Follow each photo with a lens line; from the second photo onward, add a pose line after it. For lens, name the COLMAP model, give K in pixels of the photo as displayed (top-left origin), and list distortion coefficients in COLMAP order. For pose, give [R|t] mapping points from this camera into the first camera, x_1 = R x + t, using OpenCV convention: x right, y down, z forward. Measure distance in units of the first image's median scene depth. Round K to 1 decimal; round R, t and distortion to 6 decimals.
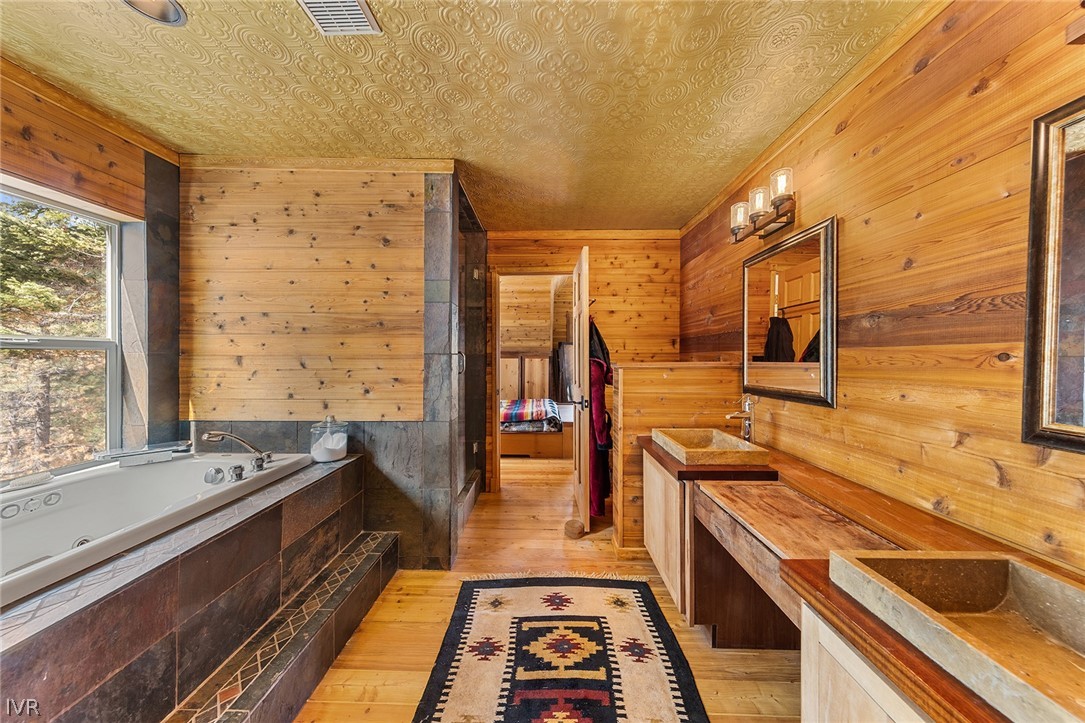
lens RADIAL K [[348.6, 0, 542.2], [0, 348.6, 342.8], [0, 0, 1]] dist [0.007570, -0.000082]
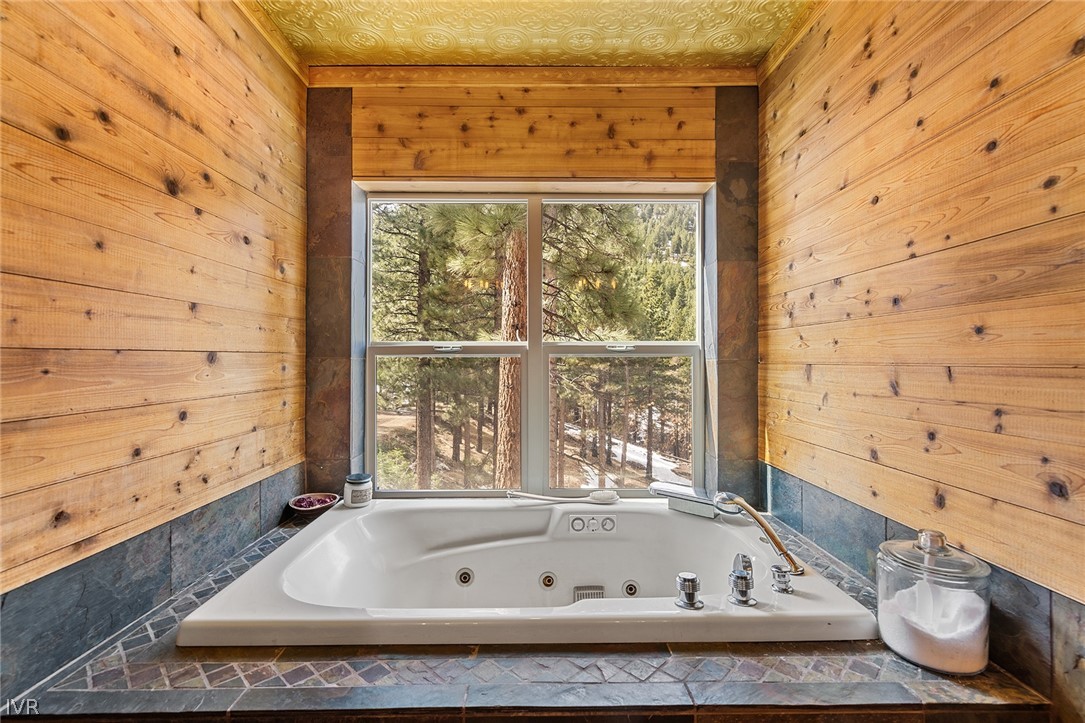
lens RADIAL K [[489.9, 0, 542.4], [0, 489.9, 357.7], [0, 0, 1]] dist [0.011777, -0.000247]
pose [[0.027433, -0.008275, -0.999589, -0.102535], [0.039540, 0.999192, -0.007187, 0.016132], [0.998841, -0.039327, 0.027738, 0.565369]]
